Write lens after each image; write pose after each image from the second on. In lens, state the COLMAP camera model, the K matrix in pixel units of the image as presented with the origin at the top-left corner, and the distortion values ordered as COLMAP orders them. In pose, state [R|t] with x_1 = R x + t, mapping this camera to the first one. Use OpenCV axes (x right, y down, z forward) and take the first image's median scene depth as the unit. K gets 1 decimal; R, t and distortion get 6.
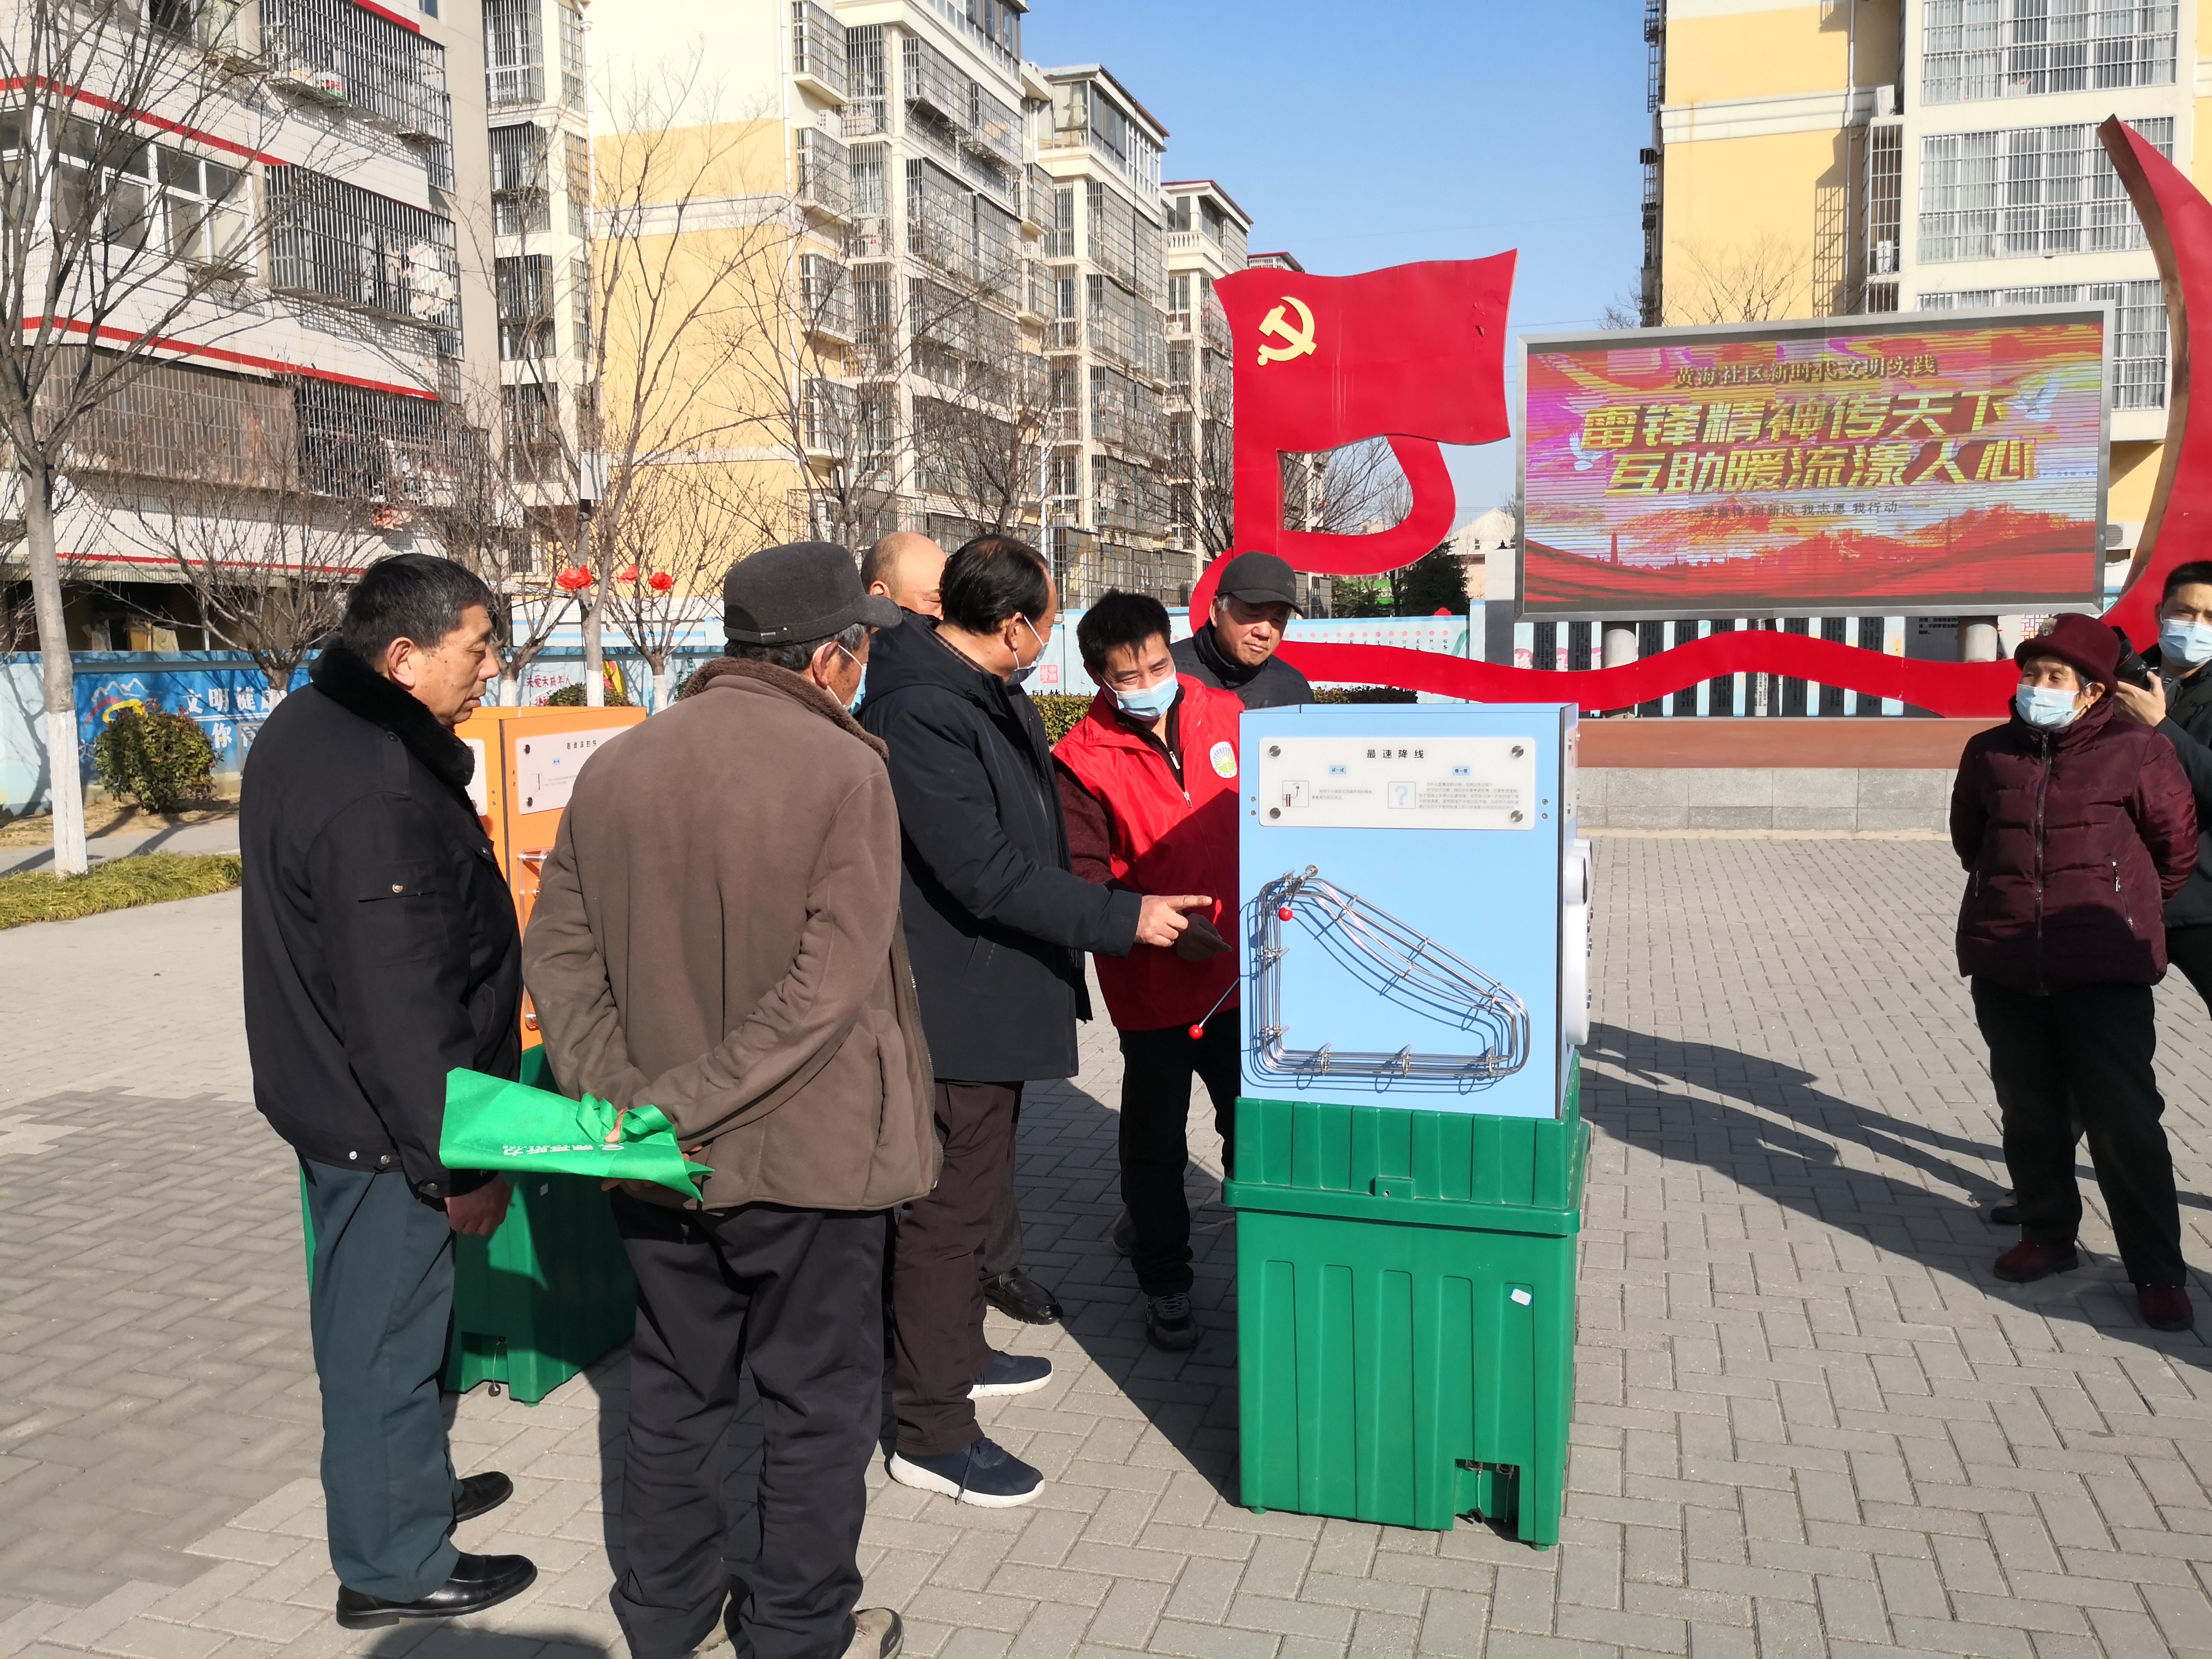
lens RADIAL K [[1797.6, 0, 1106.0], [0, 1797.6, 829.5], [0, 0, 1]] dist [-0.000765, 0.003288]
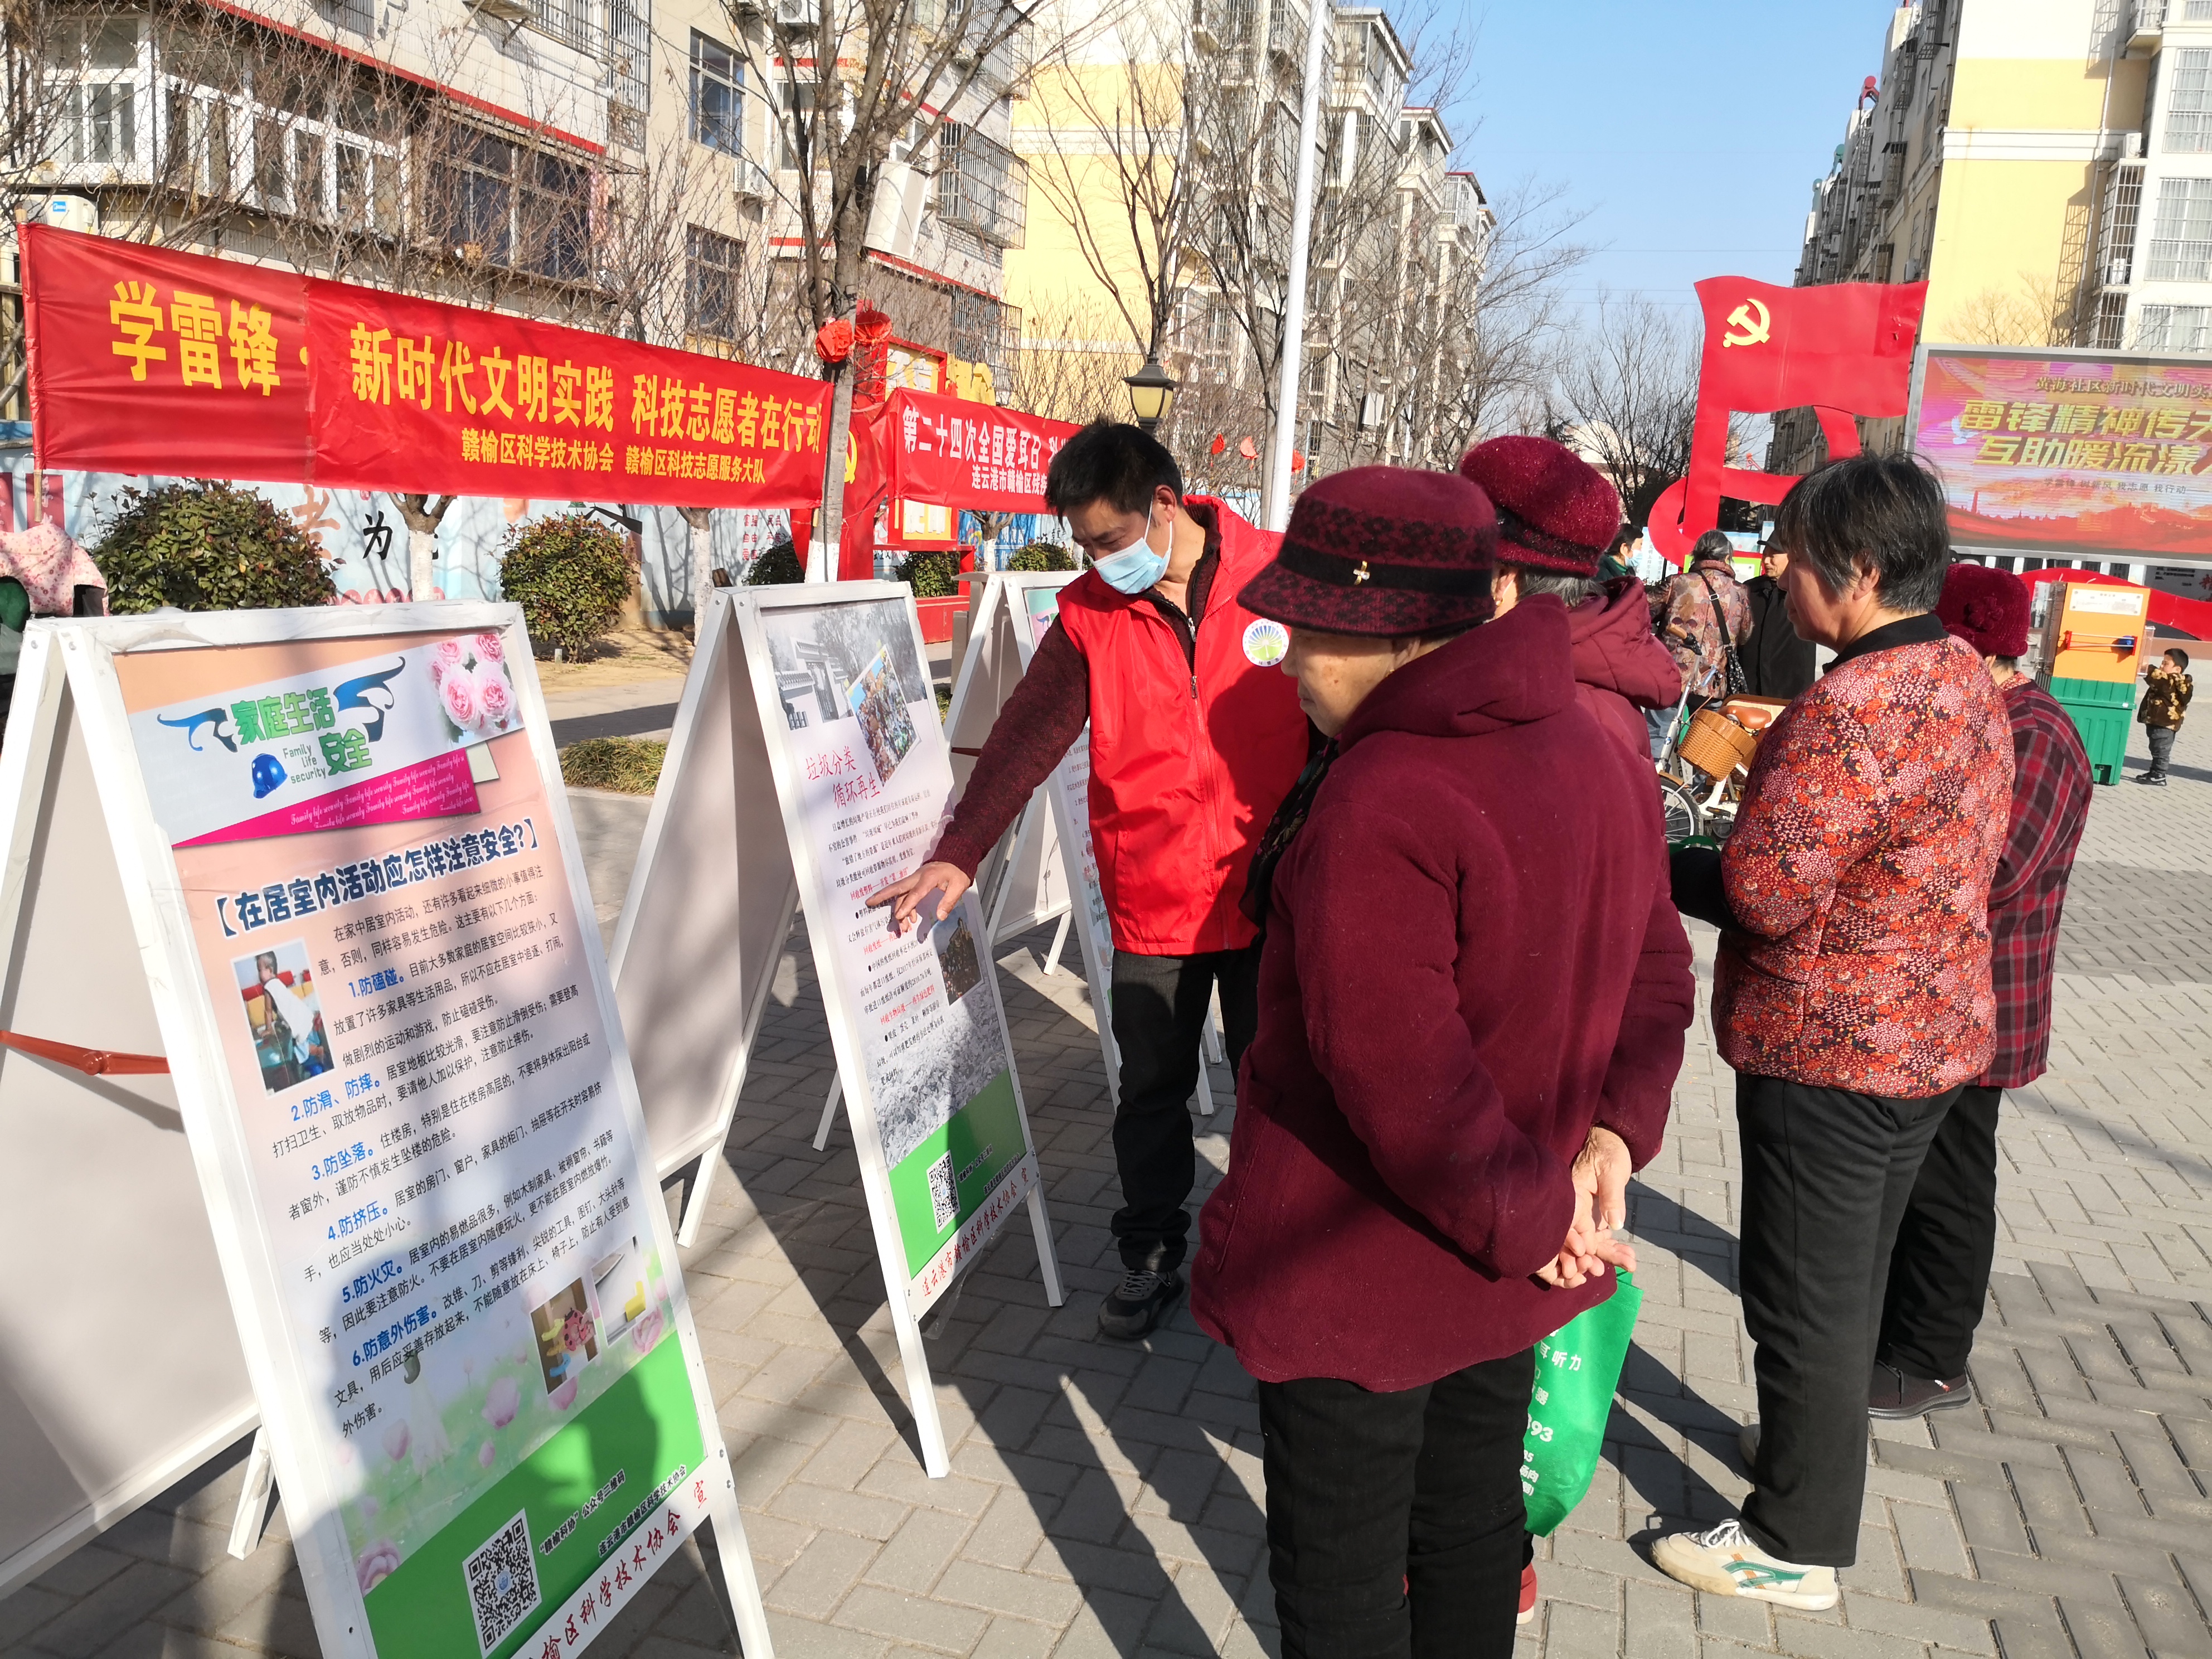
lens RADIAL K [[1806.1, 0, 1114.7], [0, 1806.1, 819.0], [0, 0, 1]] dist [0.044746, -0.067505]
pose [[0.996844, 0.078208, 0.013594, -0.373557], [-0.078897, 0.995007, 0.061132, 0.054844], [-0.008745, -0.062012, 0.998037, -0.414137]]
